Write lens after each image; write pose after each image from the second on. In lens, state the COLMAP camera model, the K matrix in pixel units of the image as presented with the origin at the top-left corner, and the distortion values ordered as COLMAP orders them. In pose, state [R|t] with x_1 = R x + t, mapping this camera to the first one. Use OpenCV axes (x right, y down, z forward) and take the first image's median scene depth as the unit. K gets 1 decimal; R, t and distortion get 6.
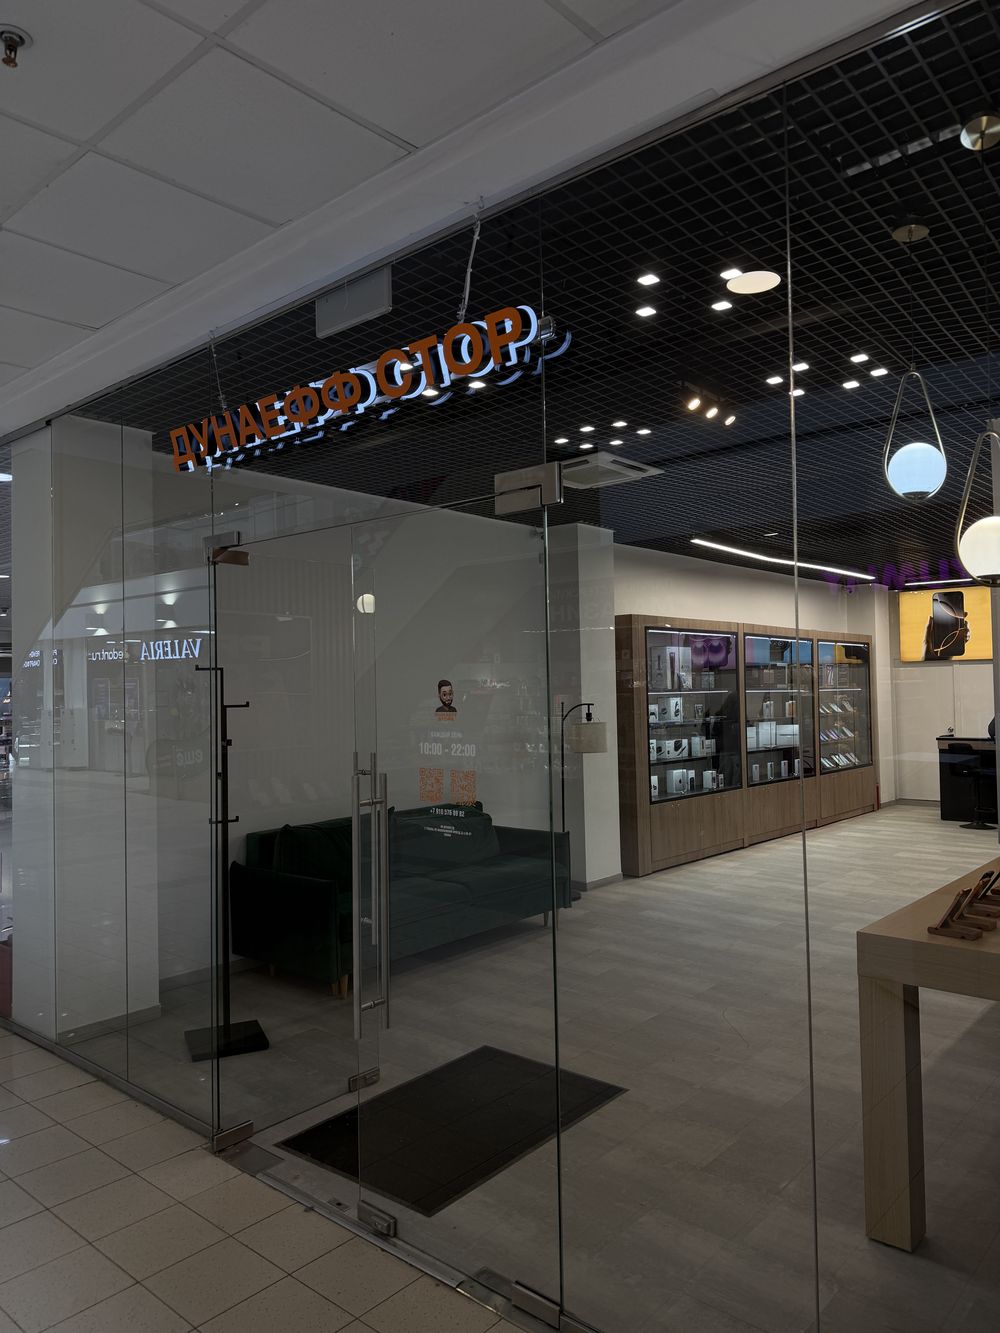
lens RADIAL K [[936.0, 0, 500.0], [0, 936.0, 666.5], [0, 0, 1]] dist [0.070291, -0.110044]
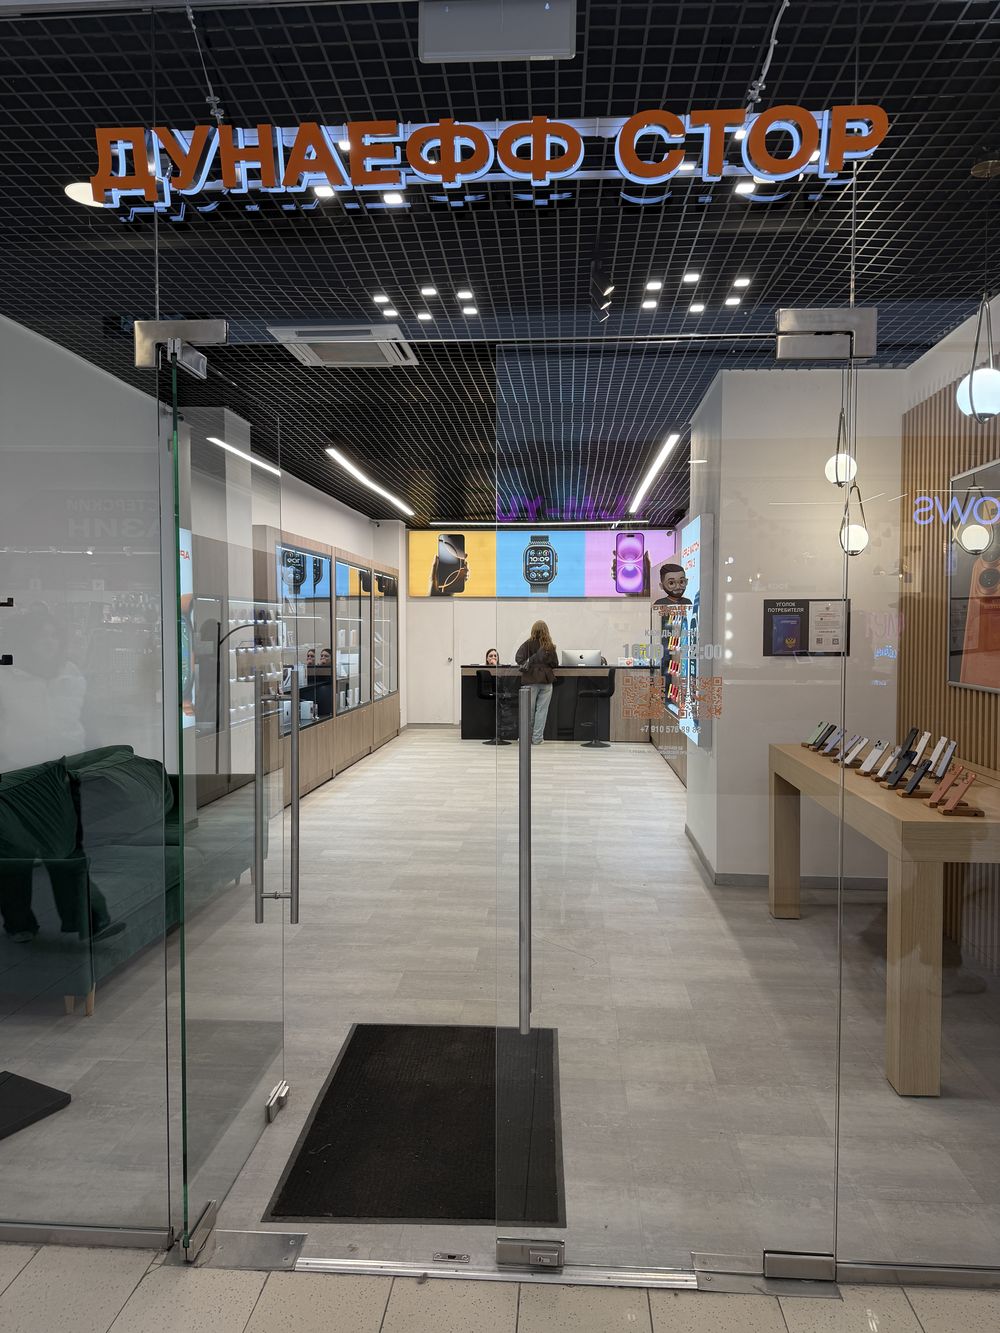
lens RADIAL K [[936.0, 0, 500.0], [0, 936.0, 666.5], [0, 0, 1]] dist [0.070291, -0.110044]
pose [[0.794871, -0.009573, 0.606703, -0.467837], [-0.029585, 0.998075, 0.054510, 0.044631], [-0.606057, -0.061278, 0.793057, 0.321925]]
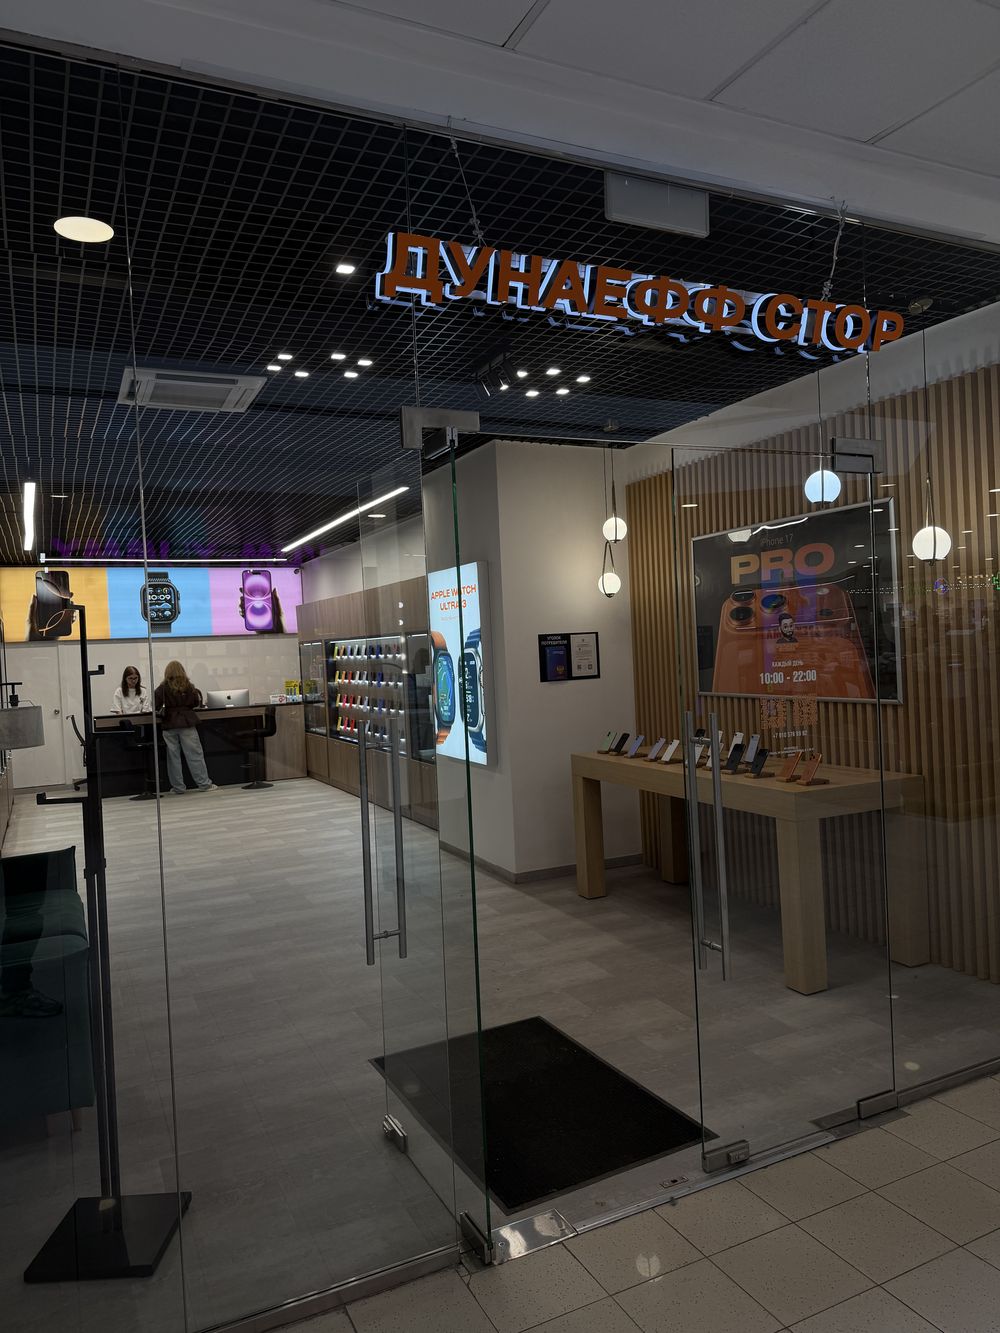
lens RADIAL K [[933.4, 0, 508.8], [0, 933.4, 667.0], [0, 0, 1]] dist [0.147443, -0.257965]
pose [[0.382327, -0.023670, 0.923724, -0.853704], [0.017412, 0.999679, 0.018410, 0.035749], [-0.923863, 0.009046, 0.382616, 0.621920]]
